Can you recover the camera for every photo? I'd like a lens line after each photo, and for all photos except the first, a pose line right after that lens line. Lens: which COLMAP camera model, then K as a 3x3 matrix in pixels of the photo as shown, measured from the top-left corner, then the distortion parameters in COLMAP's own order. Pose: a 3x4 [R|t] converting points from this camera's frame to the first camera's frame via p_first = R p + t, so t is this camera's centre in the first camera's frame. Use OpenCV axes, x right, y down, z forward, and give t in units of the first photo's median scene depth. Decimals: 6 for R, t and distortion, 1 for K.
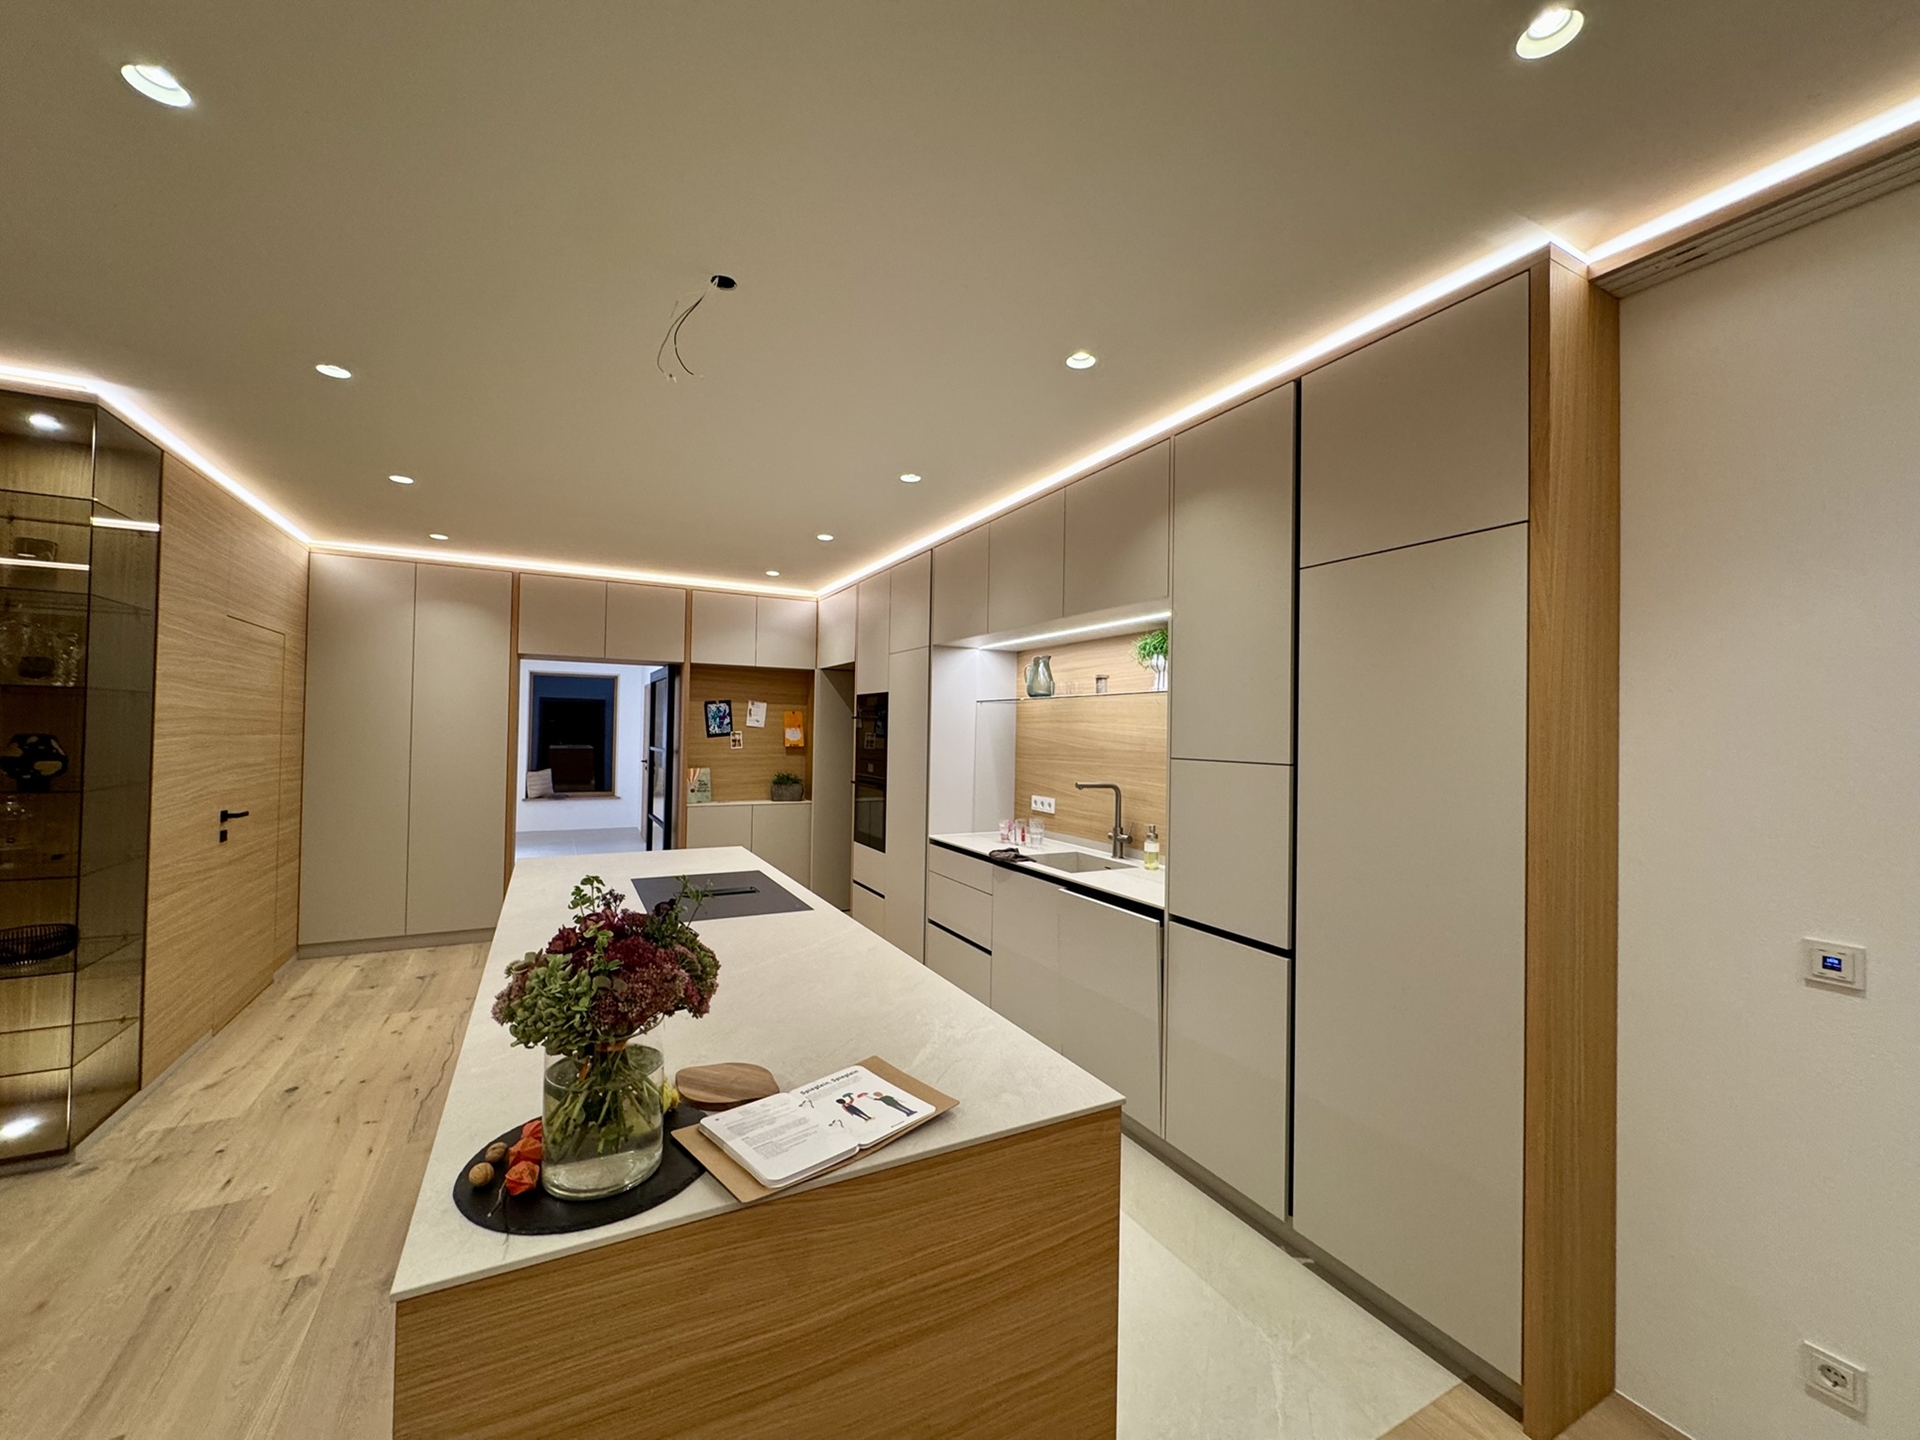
lens RADIAL K [[769.6, 0, 991.0], [0, 769.6, 724.5], [0, 0, 1]] dist [0.000059, 0.000054]
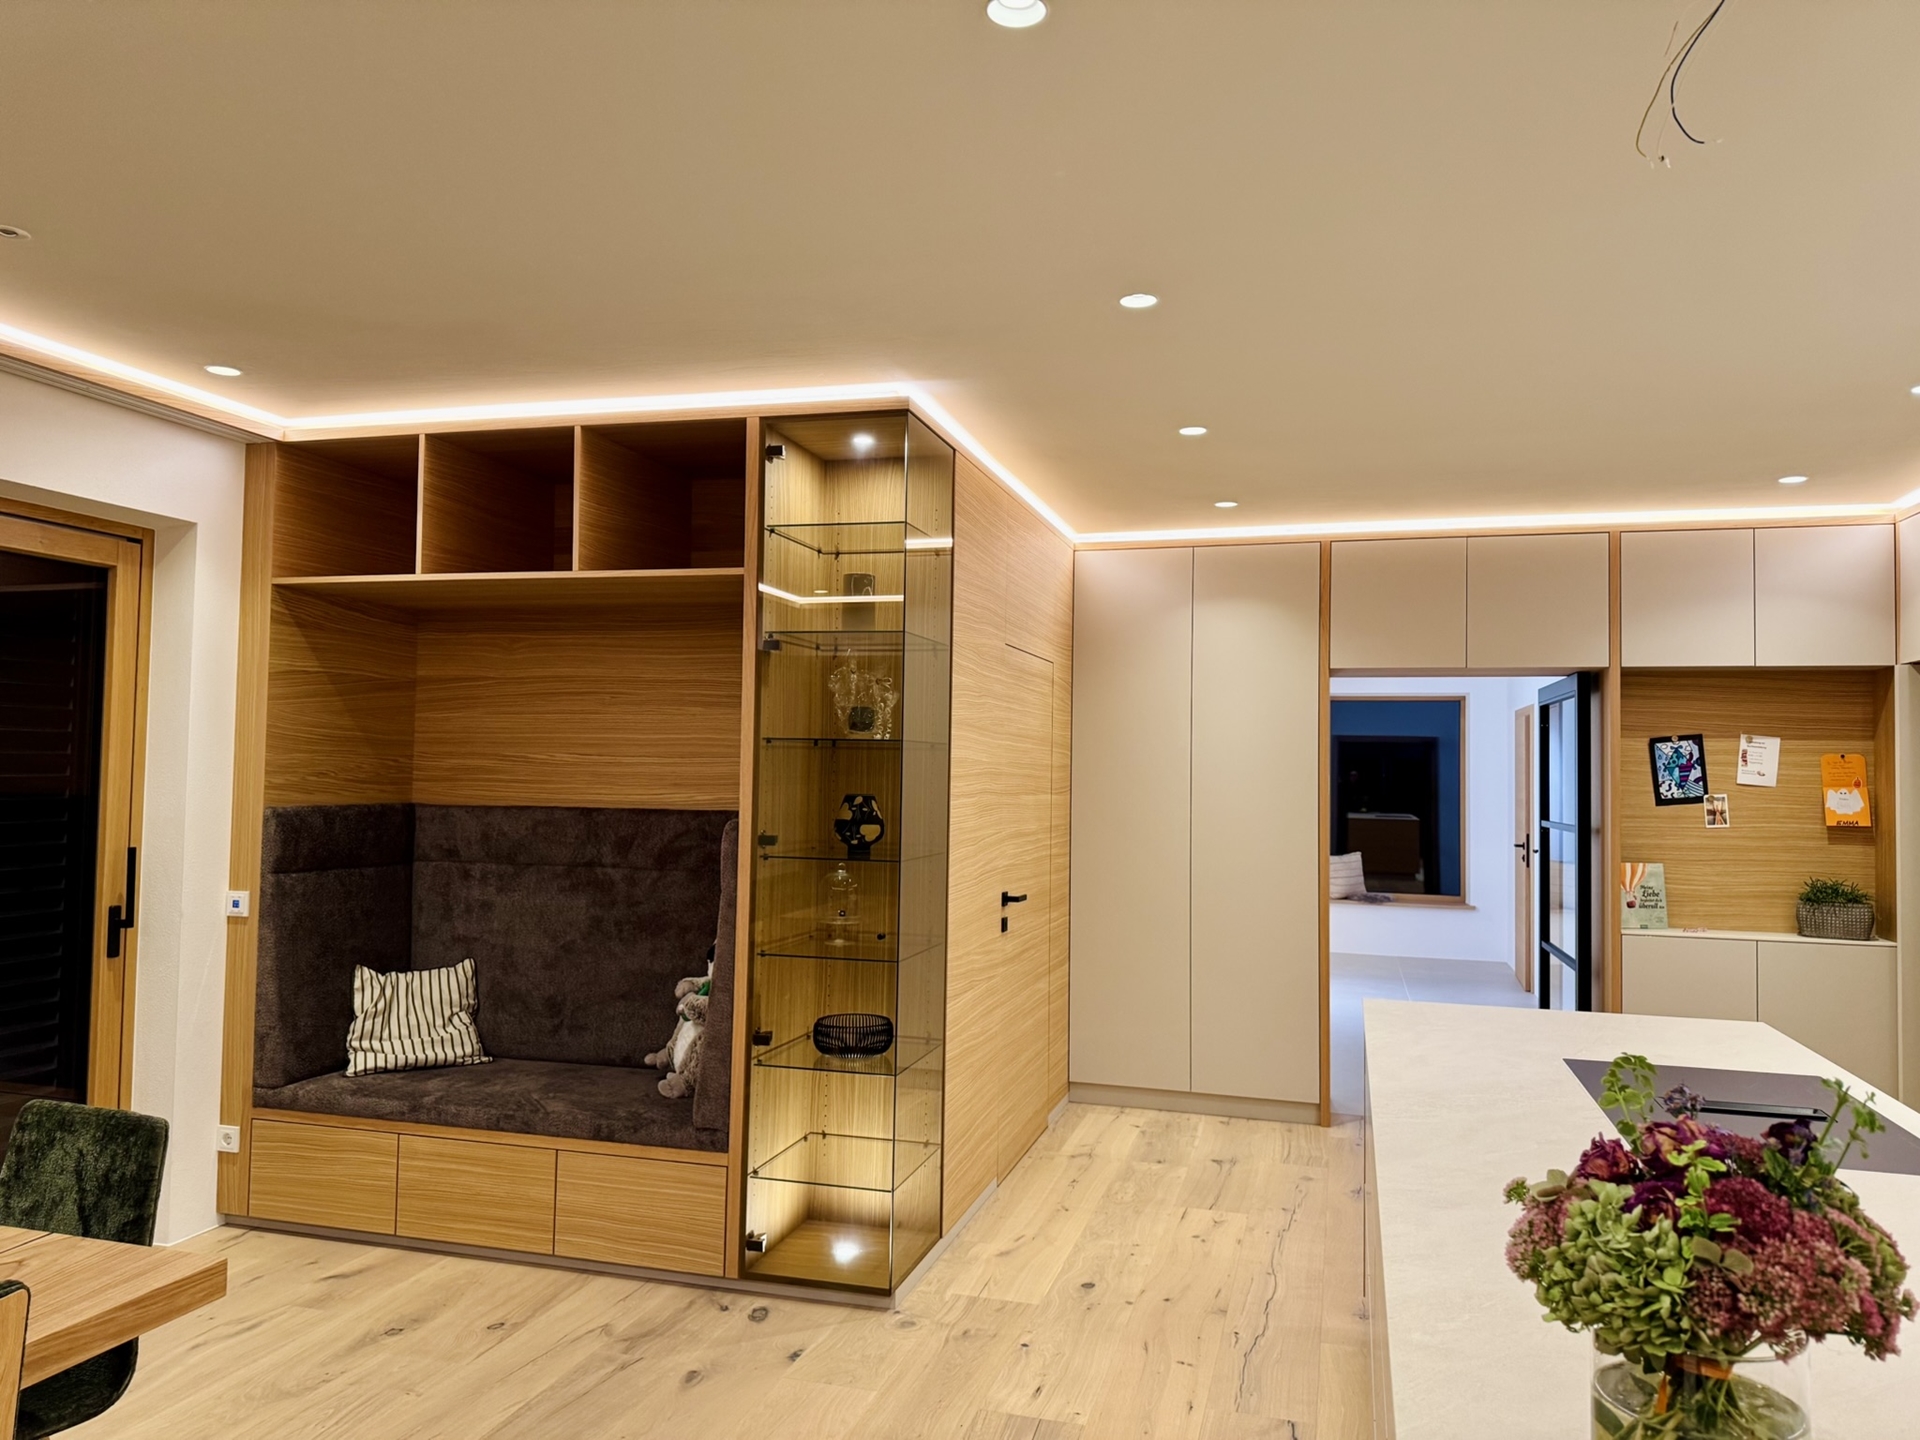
lens RADIAL K [[1382.7, 0, 955.7], [0, 1382.7, 707.1], [0, 0, 1]] dist [0.074068, -0.083086]
pose [[0.706393, -0.038969, -0.706746, -0.037147], [0.003351, 0.998656, -0.051715, -0.003884], [0.707812, 0.034163, 0.705575, -0.036871]]
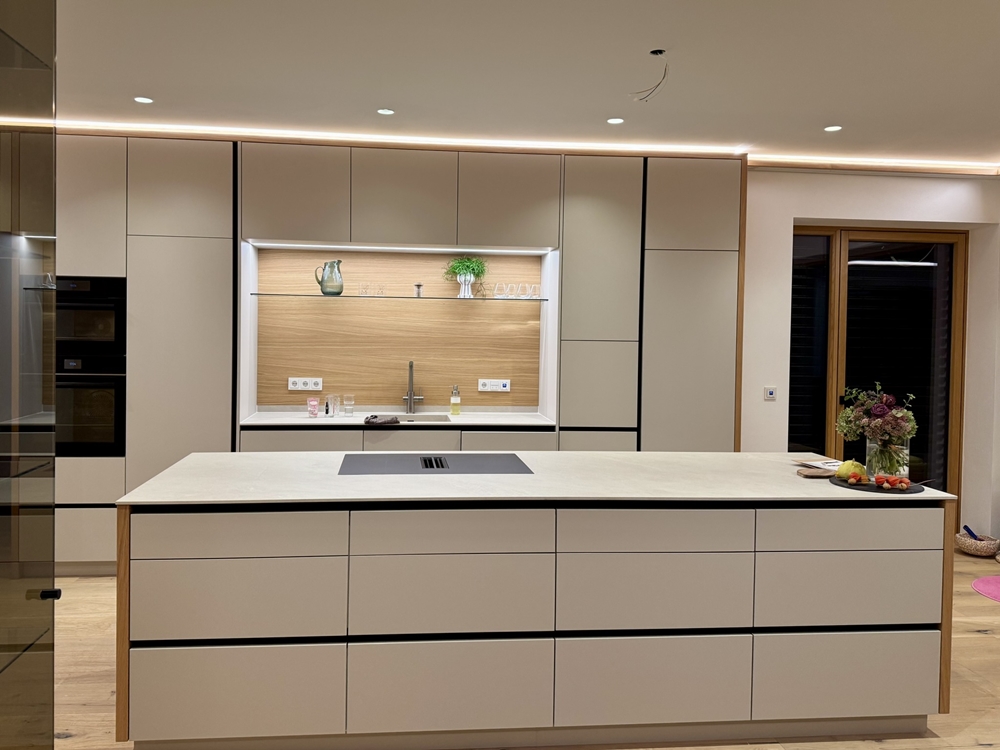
lens RADIAL K [[720.2, 0, 497.8], [0, 720.2, 368.3], [0, 0, 1]] dist [0.074068, -0.083086]
pose [[0.403539, -0.058538, 0.913088, -1.616245], [-0.016815, 0.997308, 0.071368, -0.009414], [-0.914808, -0.044154, 0.401468, 0.550103]]
